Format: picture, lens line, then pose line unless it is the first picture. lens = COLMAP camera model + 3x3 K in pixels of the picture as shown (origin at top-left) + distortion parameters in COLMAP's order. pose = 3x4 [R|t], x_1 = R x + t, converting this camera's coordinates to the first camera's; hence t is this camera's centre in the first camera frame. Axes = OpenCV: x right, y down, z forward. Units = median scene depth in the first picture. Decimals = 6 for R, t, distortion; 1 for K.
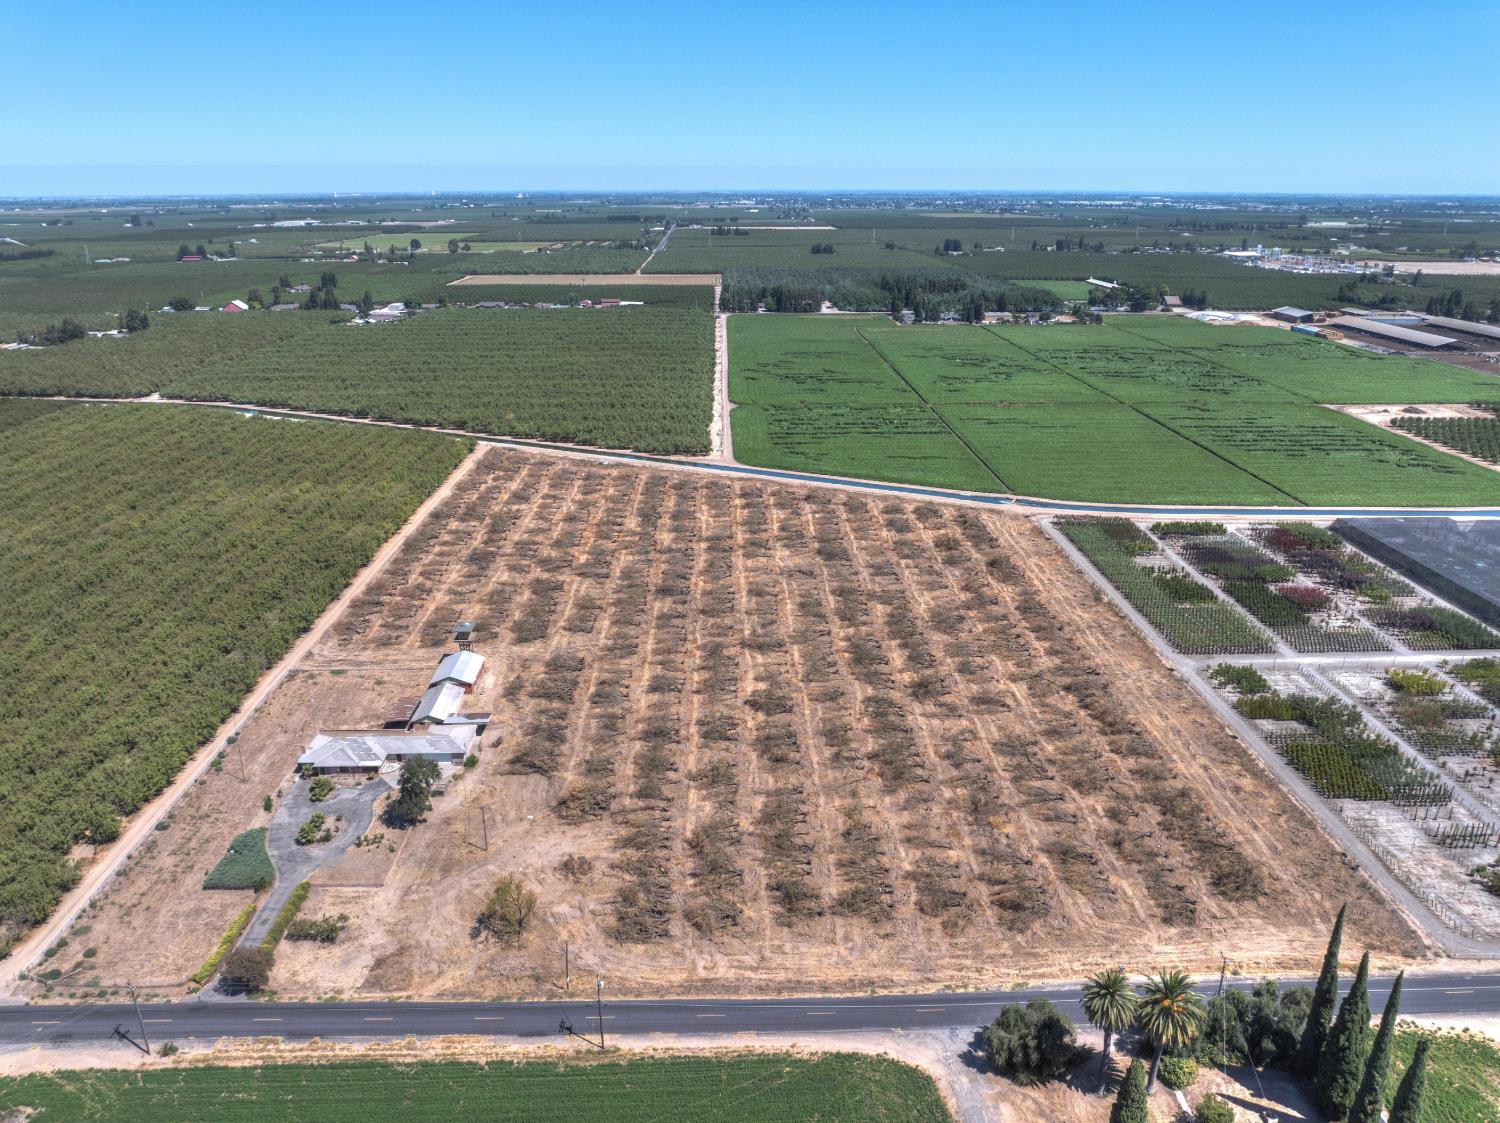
lens RADIAL K [[1053.5, 0, 750.0], [0, 1053.5, 561.5], [0, 0, 1]] dist [-0.029102, 0.000889]
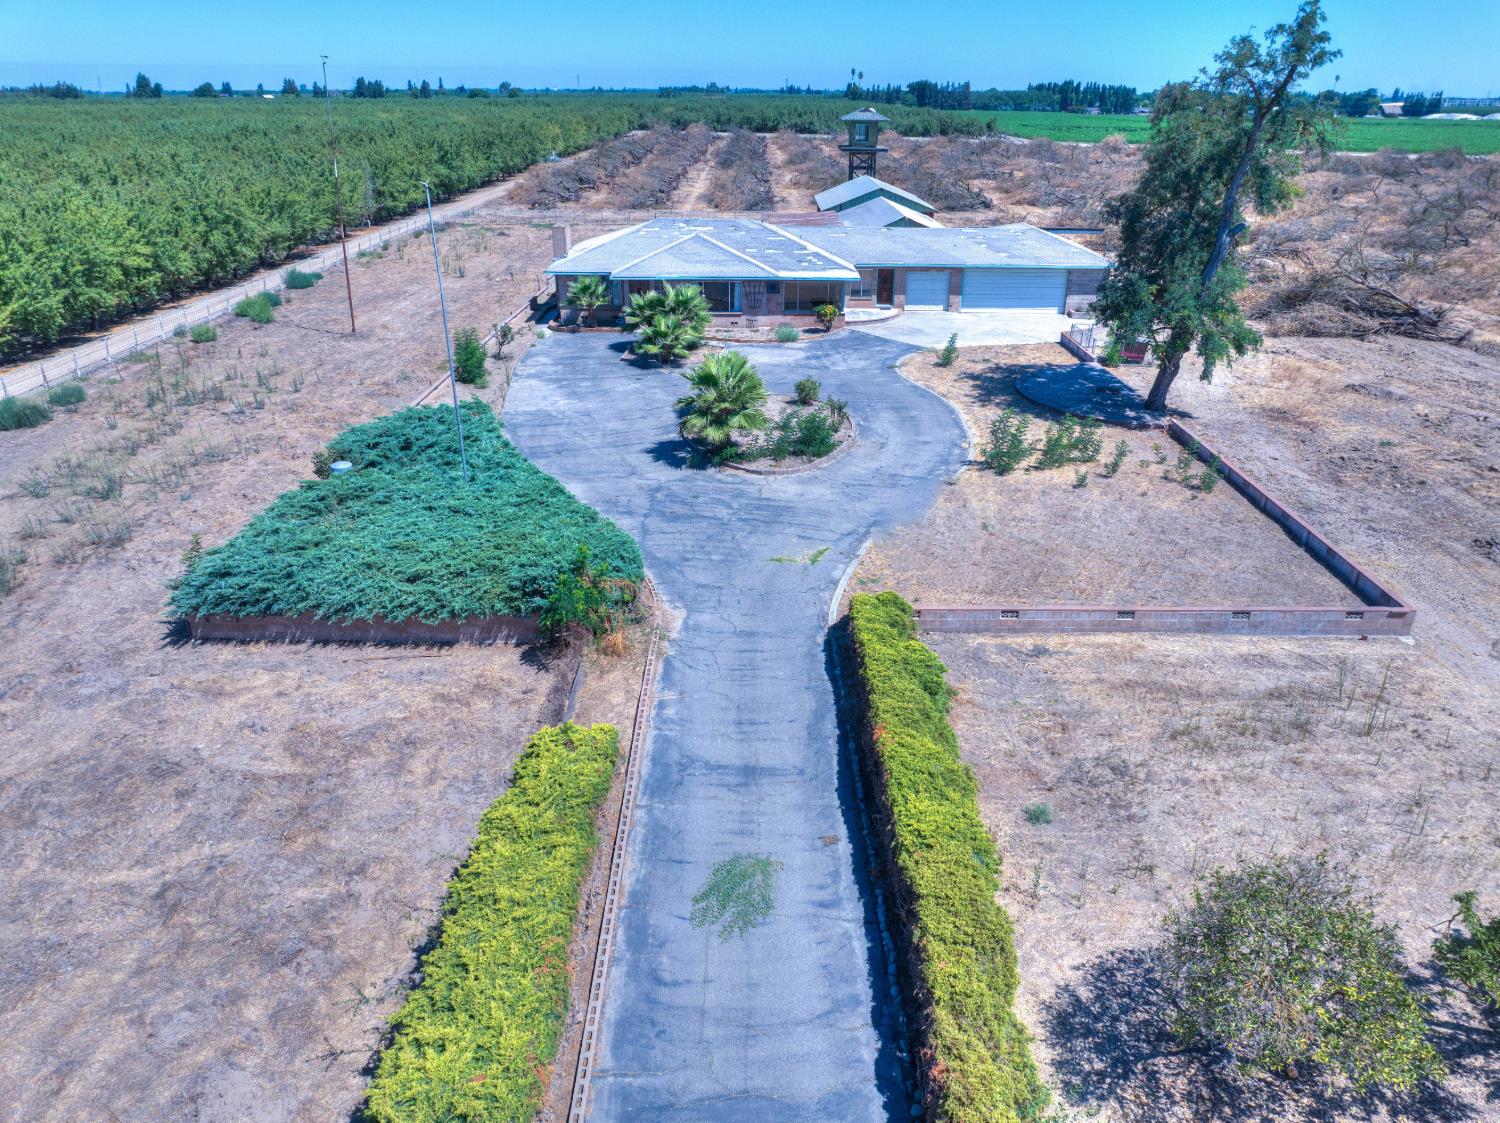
lens RADIAL K [[1038.5, 0, 750.0], [0, 1038.5, 561.5], [0, 0, 1]] dist [-0.020827, -0.003509]
pose [[0.999558, 0.019623, -0.022322, -0.401132], [-0.017783, 0.996650, 0.079828, 0.264936], [0.023814, -0.079396, 0.996559, 0.782641]]
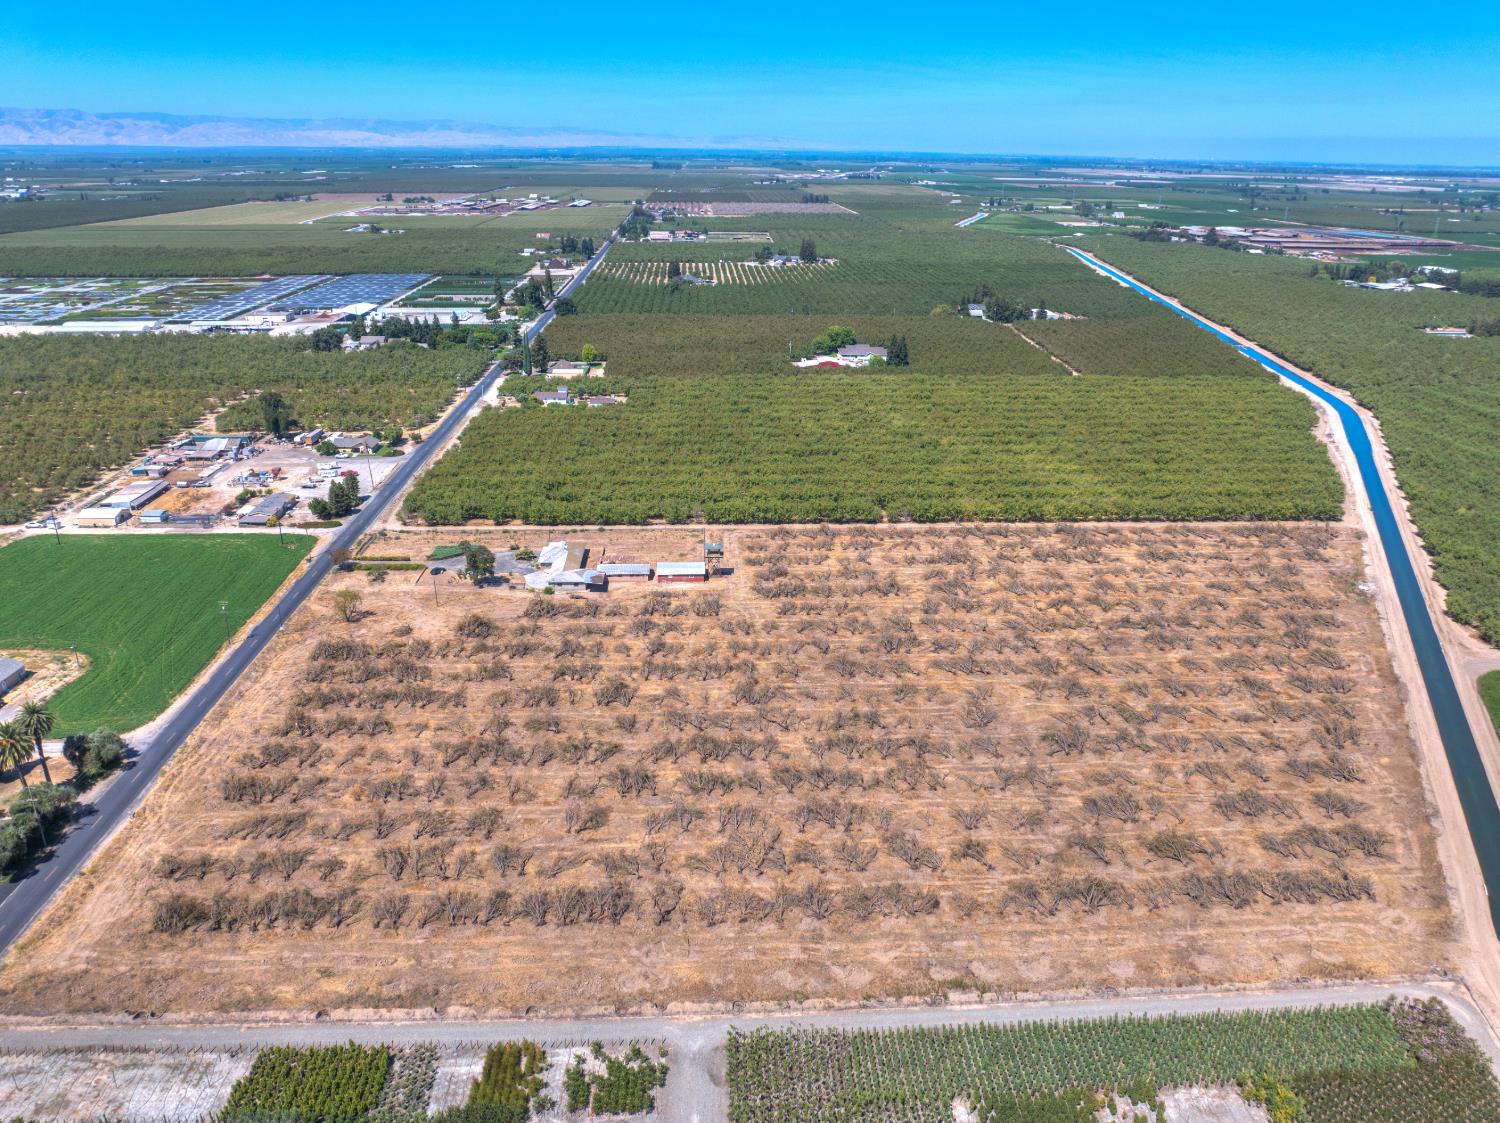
lens RADIAL K [[1053.5, 0, 750.0], [0, 1053.5, 561.5], [0, 0, 1]] dist [-0.029102, 0.000889]
pose [[0.015929, 0.367308, -0.929963, 1.168210], [-0.346724, 0.874400, 0.339423, -0.471286], [0.937832, 0.317034, 0.141282, 1.158437]]
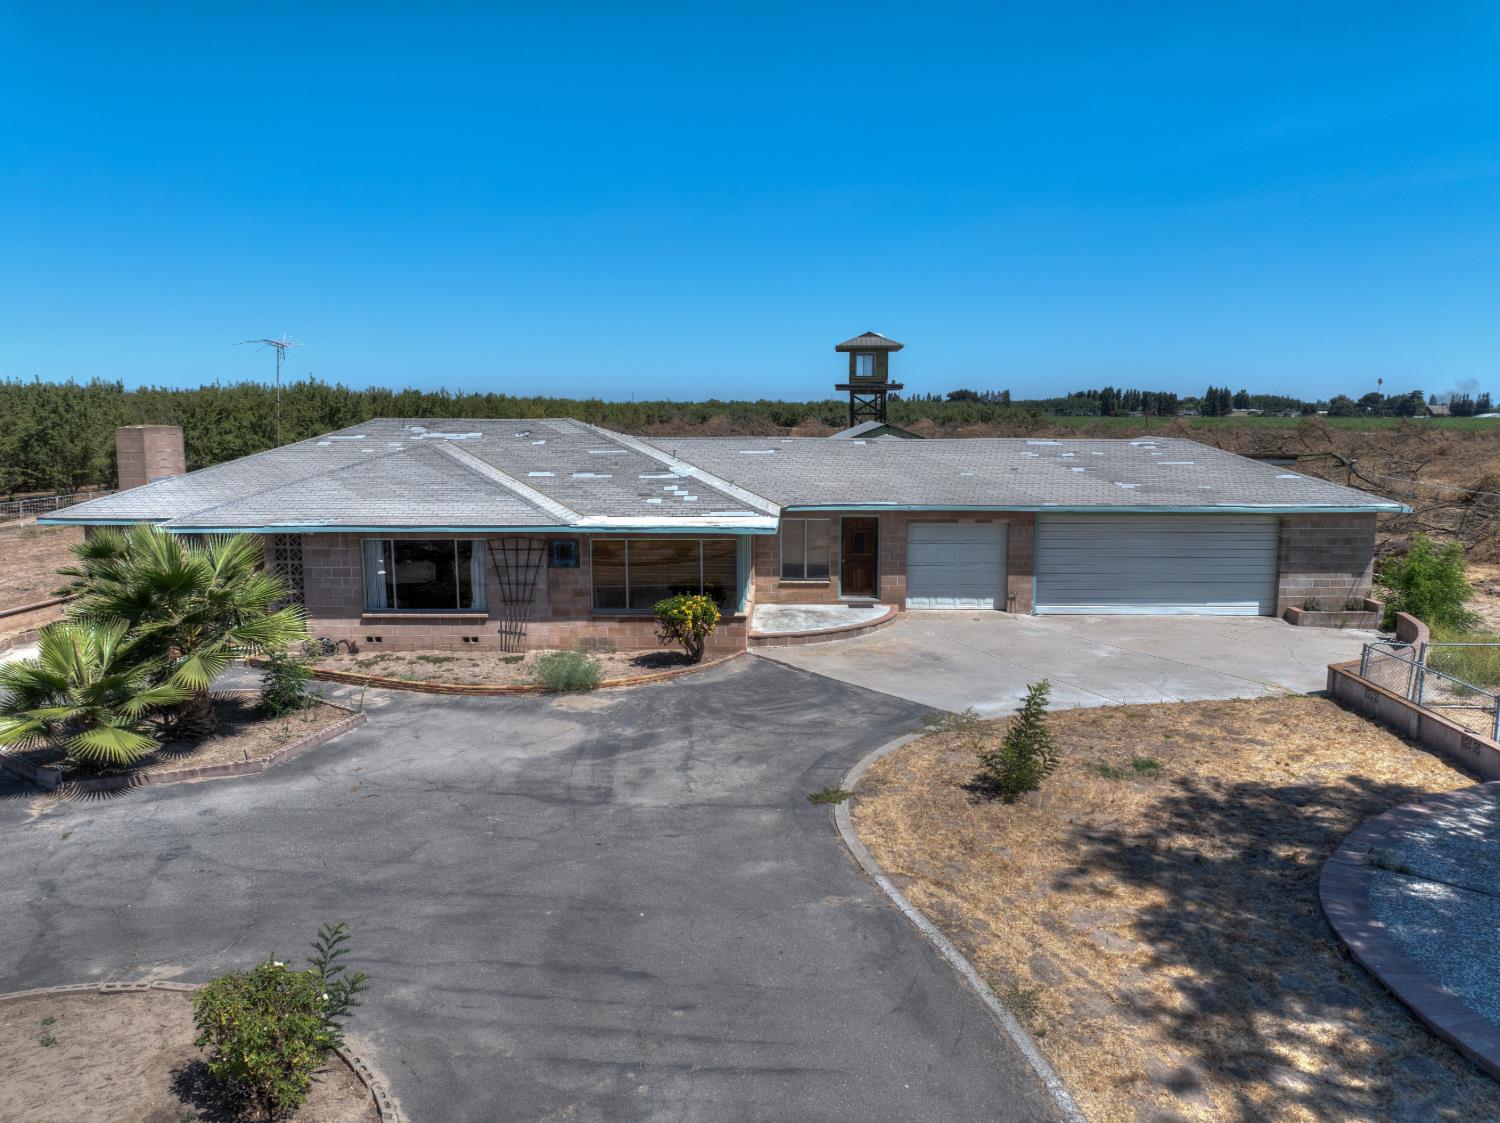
lens RADIAL K [[1053.5, 0, 750.0], [0, 1053.5, 561.5], [0, 0, 1]] dist [-0.029102, 0.000889]
pose [[0.997064, 0.010197, -0.075891, -0.372716], [-0.025412, 0.978990, -0.202320, 0.235735], [0.072234, 0.203655, 0.976374, 0.965068]]
